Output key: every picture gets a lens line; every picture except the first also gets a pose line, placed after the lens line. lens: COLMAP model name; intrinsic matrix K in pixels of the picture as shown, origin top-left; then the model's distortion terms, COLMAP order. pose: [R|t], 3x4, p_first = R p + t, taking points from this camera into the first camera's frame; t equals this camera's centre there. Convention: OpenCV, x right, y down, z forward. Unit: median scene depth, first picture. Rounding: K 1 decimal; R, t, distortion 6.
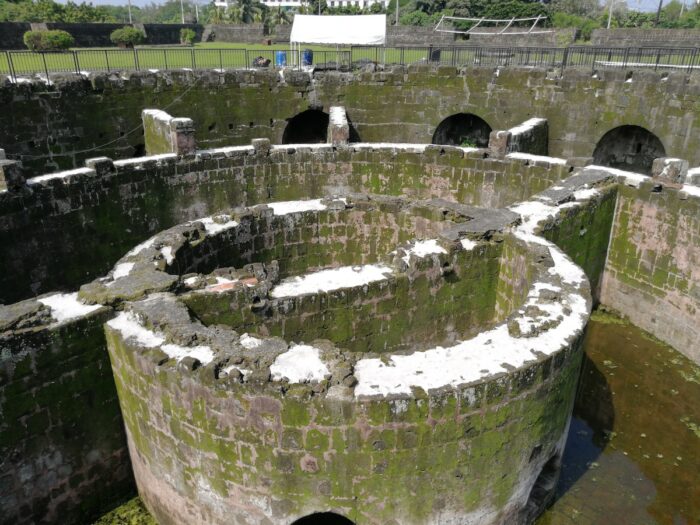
lens RADIAL K [[569.6, 0, 350.4], [0, 569.6, 263.6], [0, 0, 1]] dist [-0.004957, 0.004354]
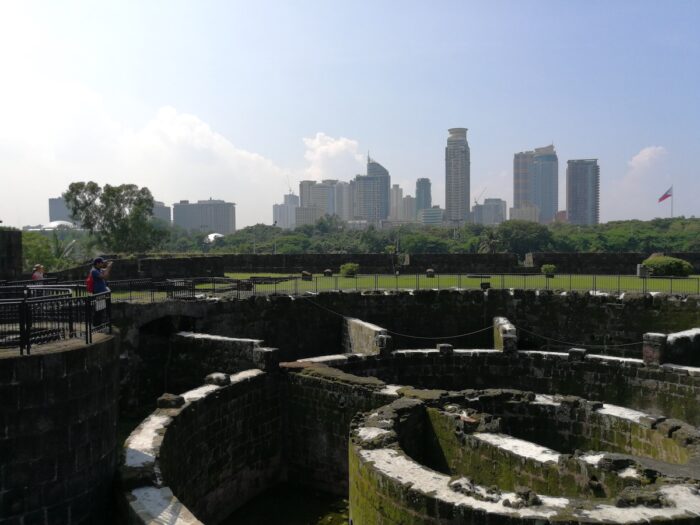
lens RADIAL K [[569.6, 0, 350.6], [0, 569.6, 262.4], [0, 0, 1]] dist [-0.004957, 0.004354]
pose [[0.168837, 0.020555, -0.985430, 0.751764], [-0.373529, 0.926542, -0.044671, -0.102422], [0.912124, 0.375629, 0.164112, 0.173131]]
